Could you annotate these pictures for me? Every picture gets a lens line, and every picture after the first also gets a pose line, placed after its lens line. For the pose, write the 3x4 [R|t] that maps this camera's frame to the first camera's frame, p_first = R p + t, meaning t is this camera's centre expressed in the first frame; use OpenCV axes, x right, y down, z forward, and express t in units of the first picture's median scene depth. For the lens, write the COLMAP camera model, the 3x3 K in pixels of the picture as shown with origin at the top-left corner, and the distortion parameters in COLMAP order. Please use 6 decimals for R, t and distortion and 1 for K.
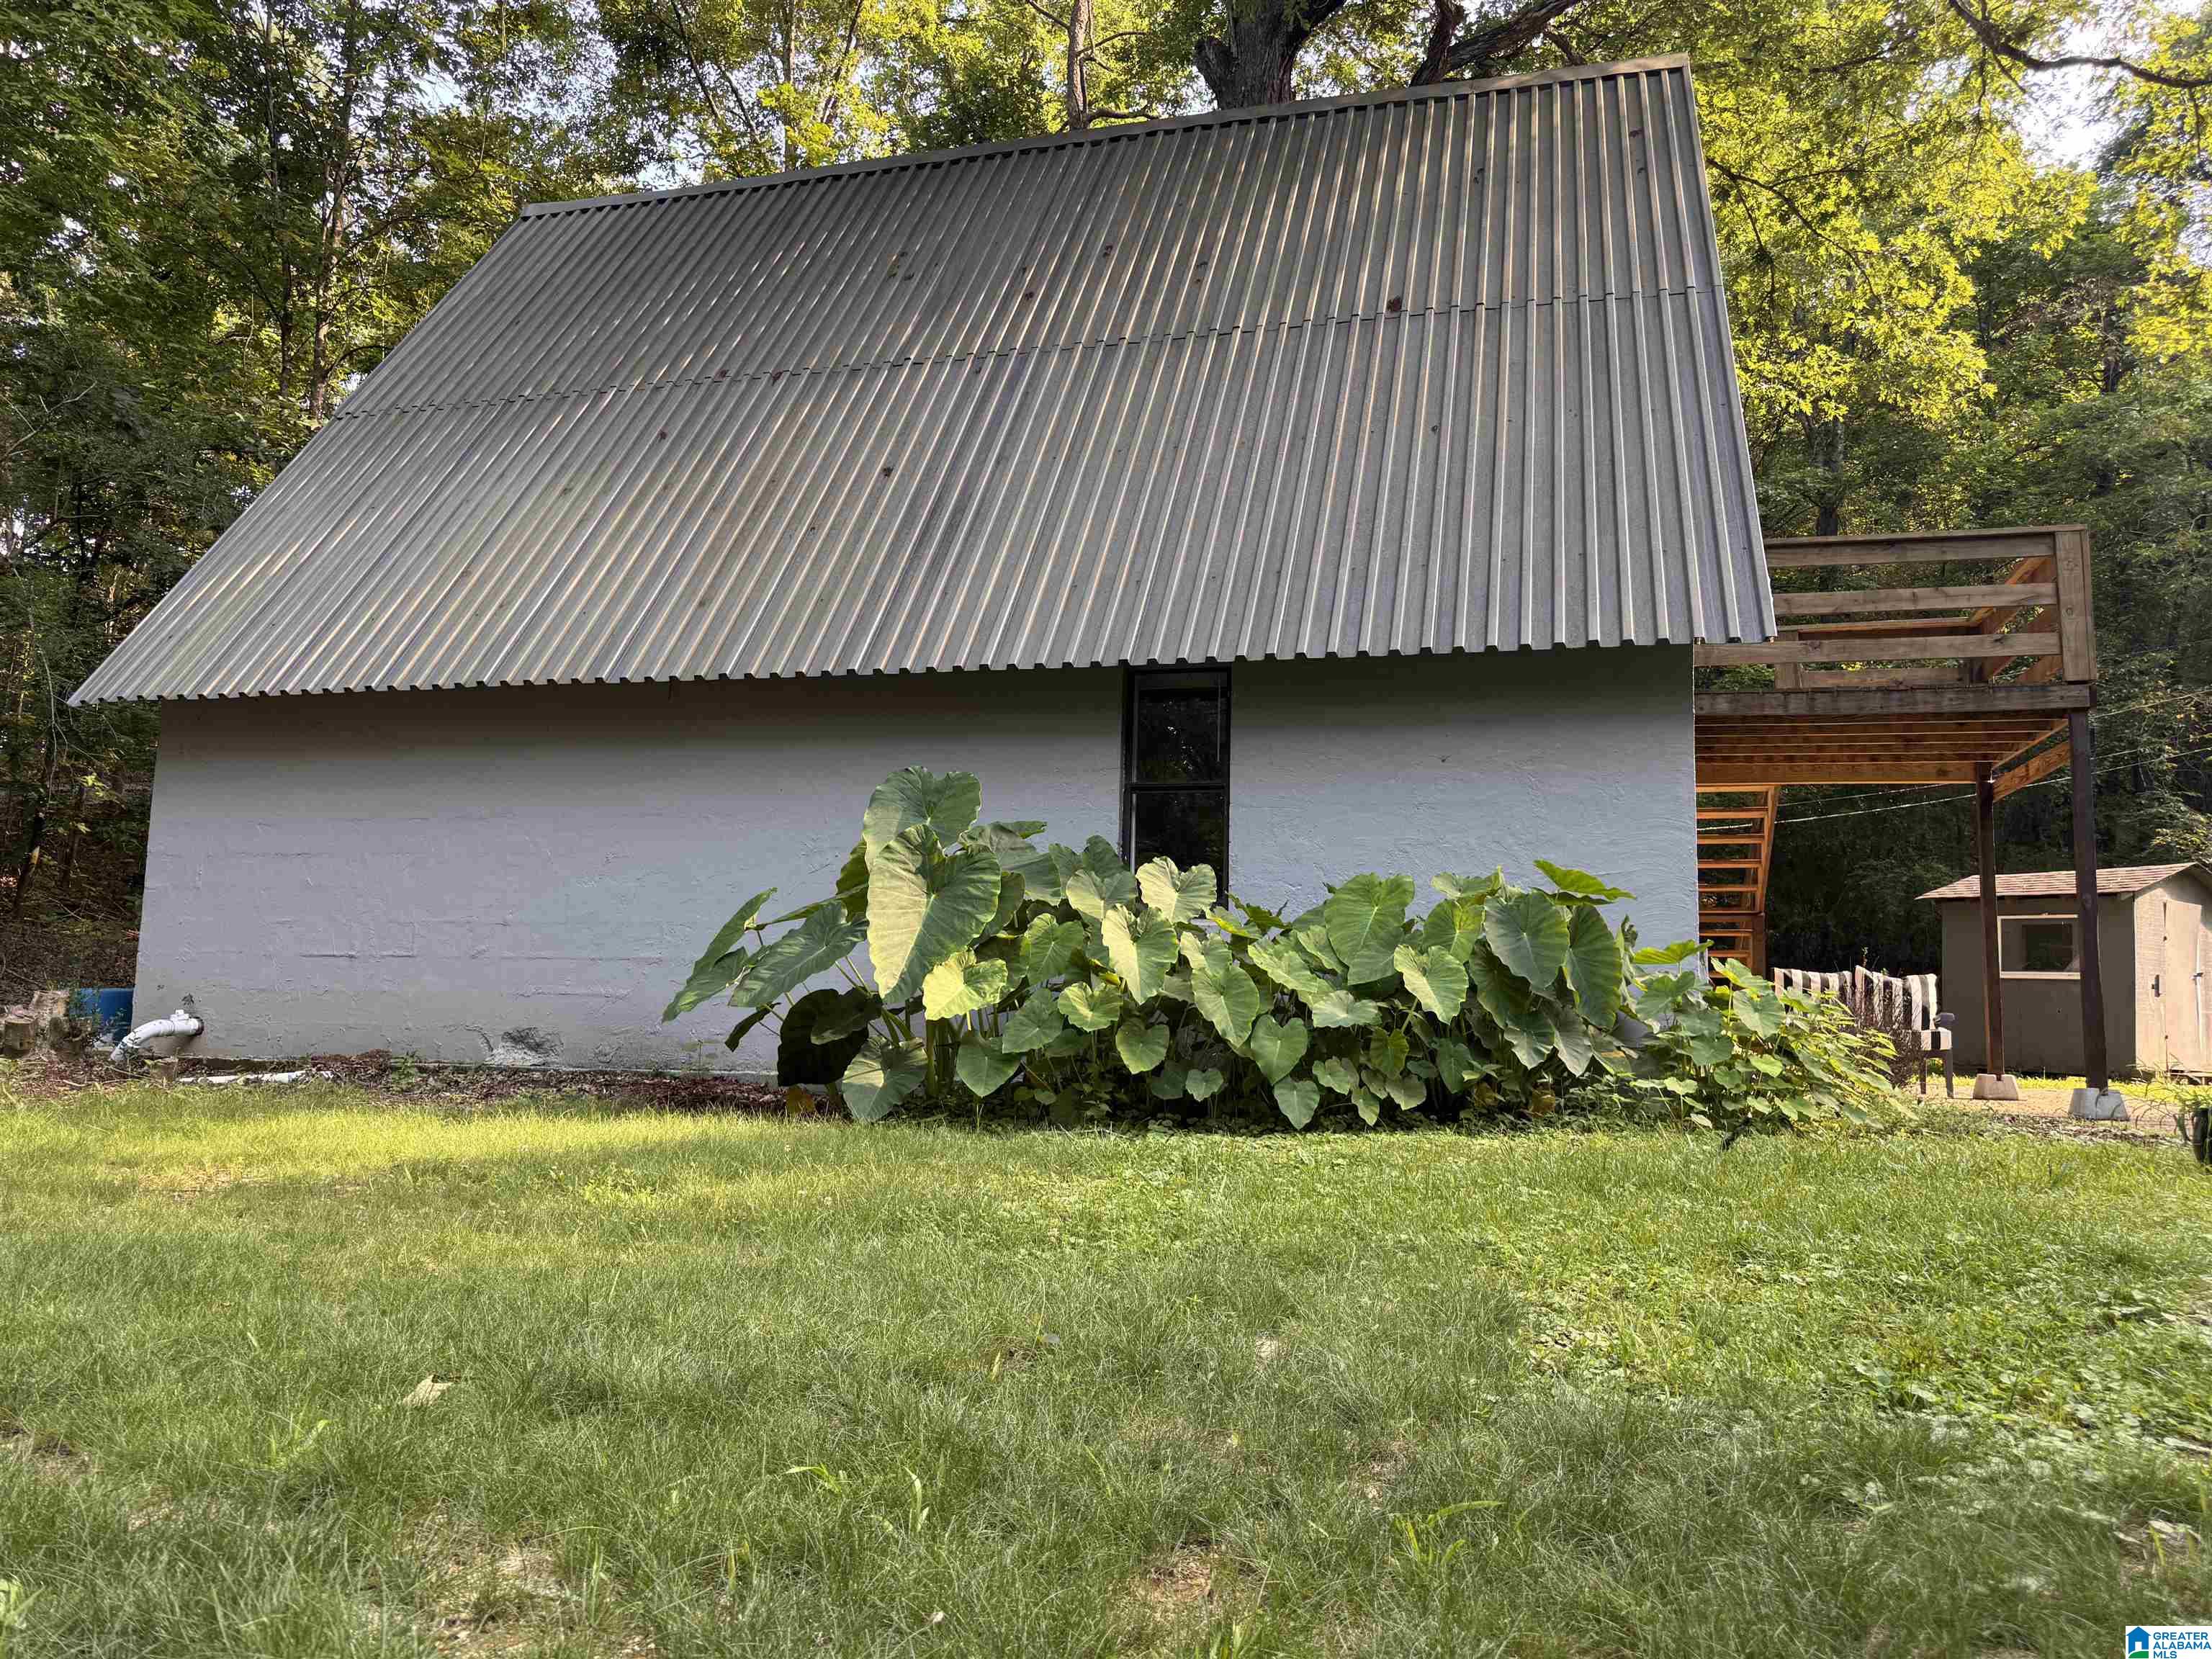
lens RADIAL K [[1574.9, 0, 1106.0], [0, 1574.9, 829.5], [0, 0, 1]] dist [0.091277, -0.094447]
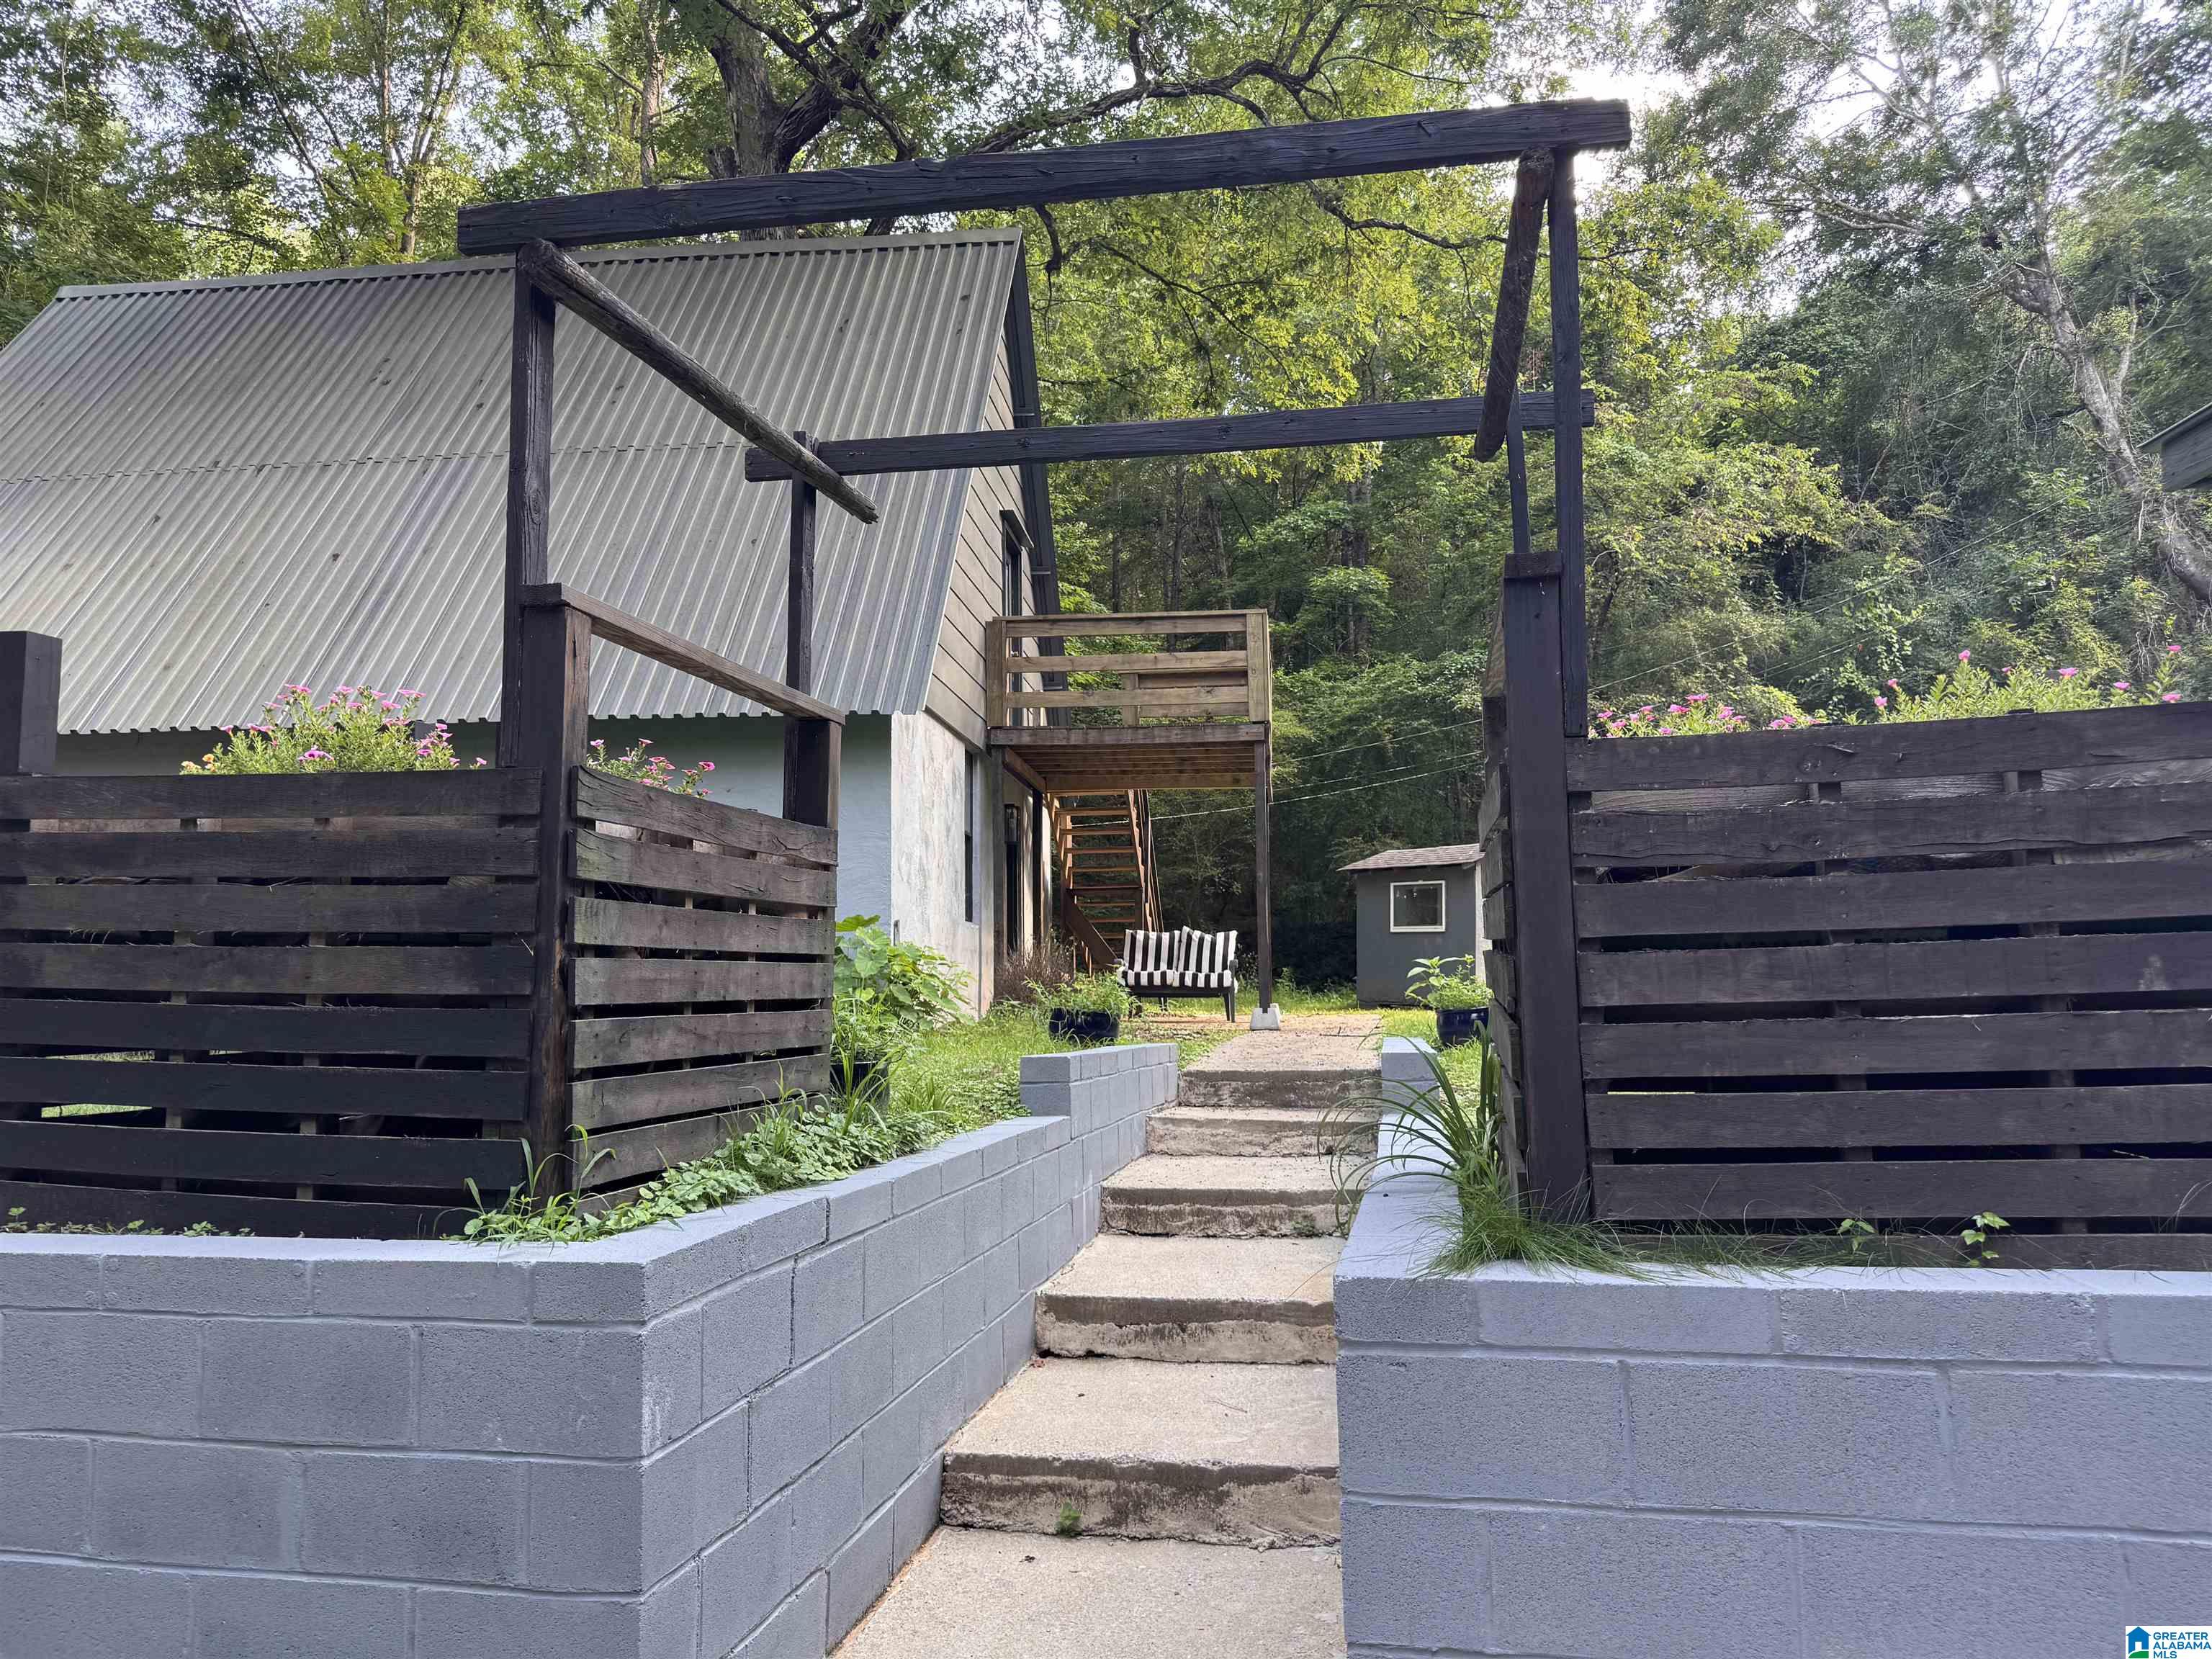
lens RADIAL K [[1552.4, 0, 1078.8], [0, 1552.4, 909.8], [0, 0, 1]] dist [-0.004033, 0.034904]
pose [[0.989217, -0.013035, 0.145874, 0.198321], [0.002539, 0.997408, 0.071909, -0.021128], [-0.146433, -0.070763, 0.986686, -0.260534]]
